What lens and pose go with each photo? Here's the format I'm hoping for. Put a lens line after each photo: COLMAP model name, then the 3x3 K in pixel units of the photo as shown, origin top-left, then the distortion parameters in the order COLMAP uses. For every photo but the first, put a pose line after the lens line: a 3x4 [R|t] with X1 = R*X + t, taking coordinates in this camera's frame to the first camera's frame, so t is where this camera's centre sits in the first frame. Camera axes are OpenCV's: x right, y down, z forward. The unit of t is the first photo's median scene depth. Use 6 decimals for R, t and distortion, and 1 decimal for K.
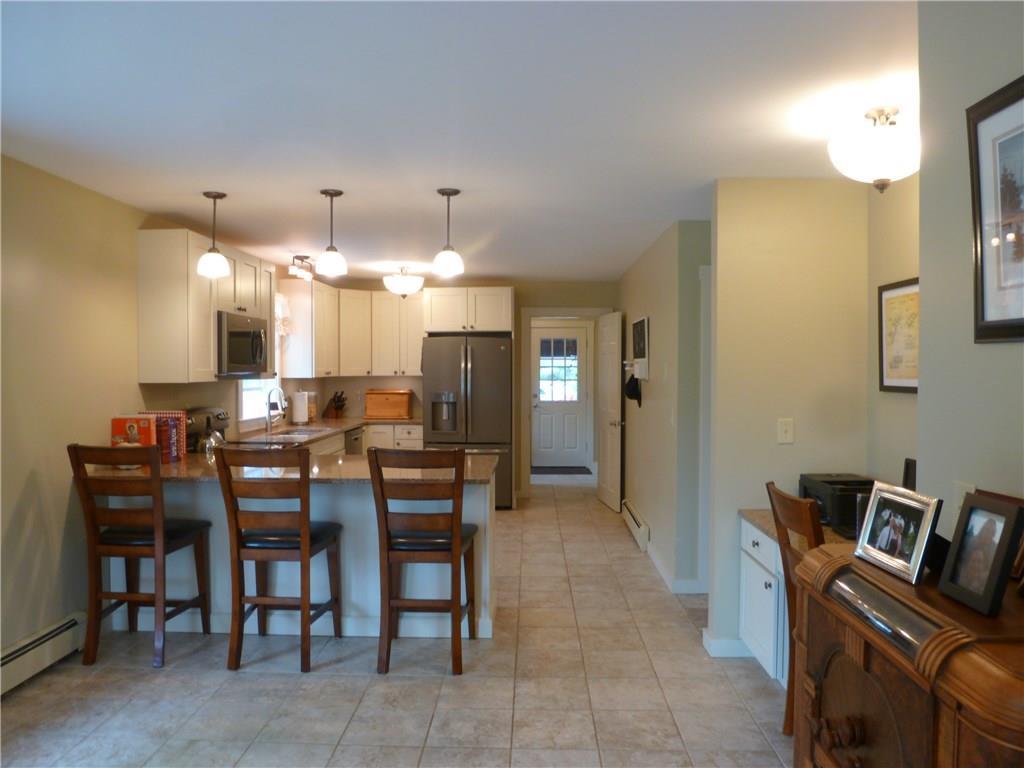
lens RADIAL K [[742.0, 0, 512.0], [0, 742.0, 384.0], [0, 0, 1]] dist [-0.064101, 0.028595]
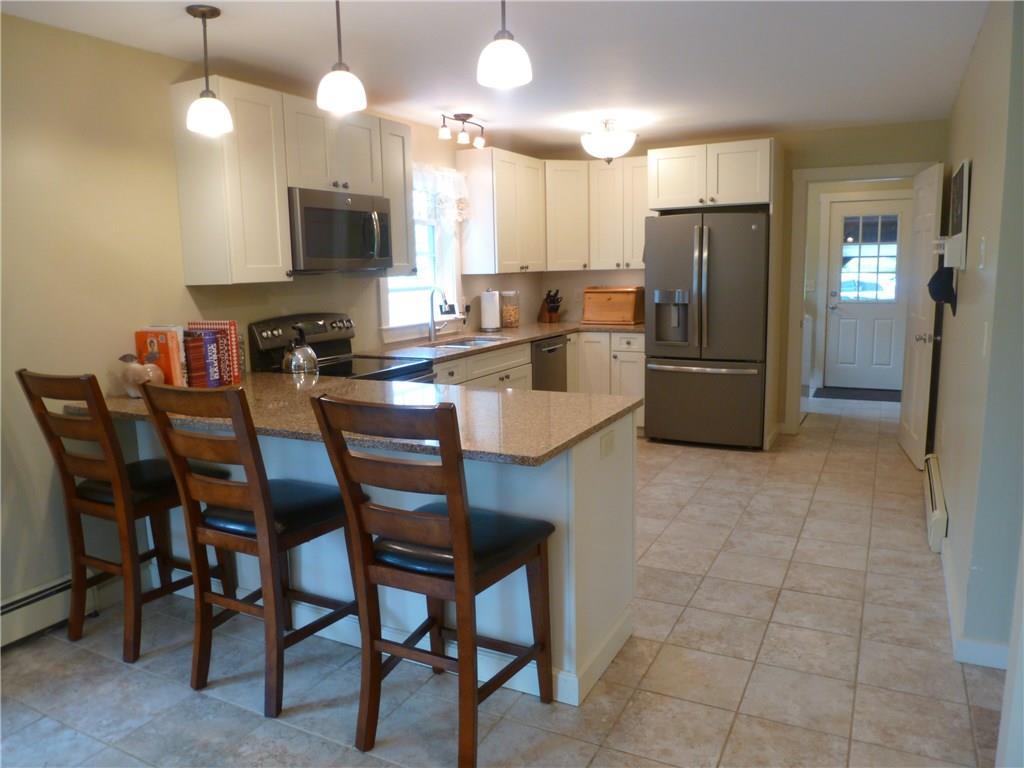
lens RADIAL K [[742.0, 0, 512.0], [0, 742.0, 384.0], [0, 0, 1]] dist [-0.064101, 0.028595]
pose [[0.899076, 0.048375, -0.435112, 0.097930], [0.013084, 0.990463, 0.137154, 0.000219], [0.437598, -0.129005, 0.889869, 0.270587]]
